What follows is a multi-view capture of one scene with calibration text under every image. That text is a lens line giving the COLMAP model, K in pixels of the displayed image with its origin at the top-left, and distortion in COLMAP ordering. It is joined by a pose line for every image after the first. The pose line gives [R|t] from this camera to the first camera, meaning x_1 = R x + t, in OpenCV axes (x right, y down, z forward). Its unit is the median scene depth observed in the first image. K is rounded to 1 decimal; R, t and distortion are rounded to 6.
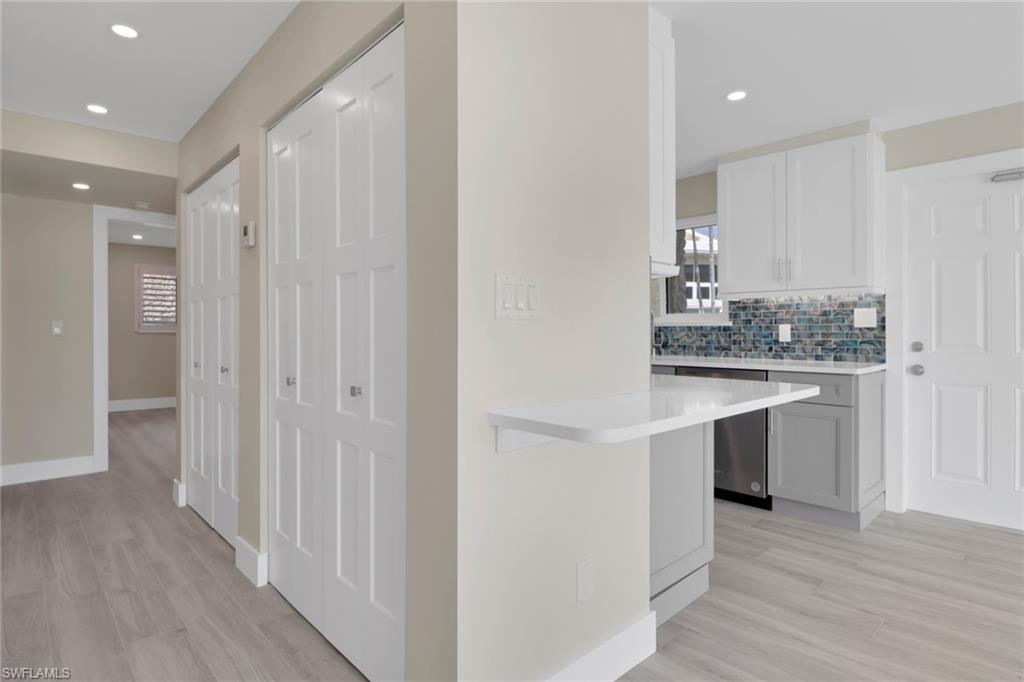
lens RADIAL K [[530.5, 0, 526.9], [0, 530.5, 331.3], [0, 0, 1]] dist [0.000974, 0.000081]
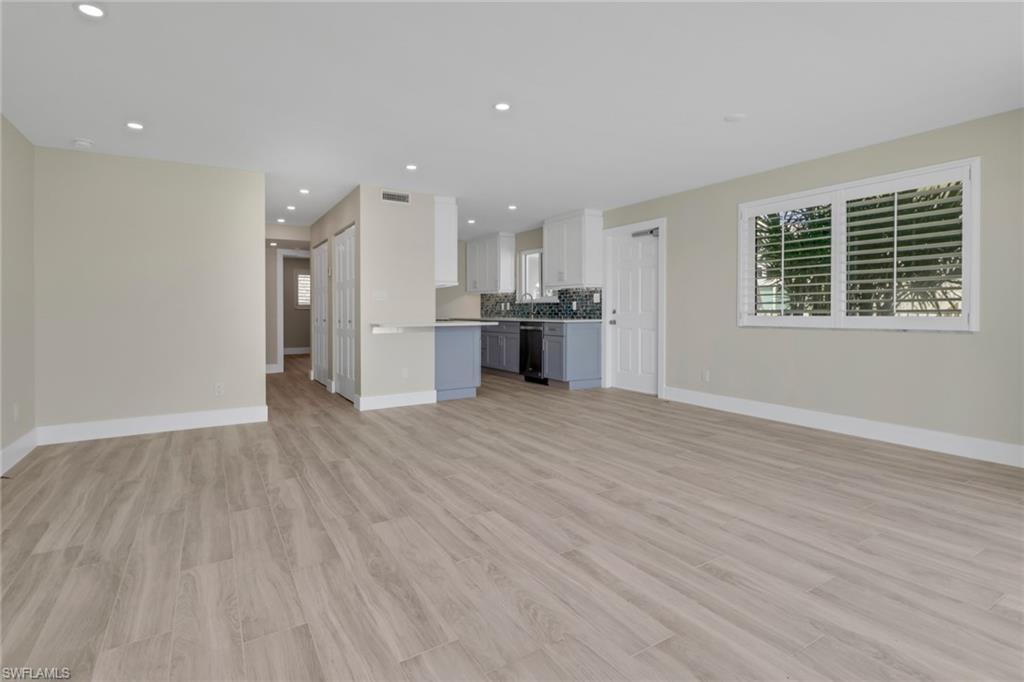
lens RADIAL K [[513.8, 0, 515.8], [0, 513.8, 314.1], [0, 0, 1]] dist [-0.003801, -0.001016]
pose [[0.974979, 0.000097, -0.222297, 0.697593], [0.001244, 0.999982, 0.005891, 0.023302], [0.222293, -0.006020, 0.974961, -0.961855]]
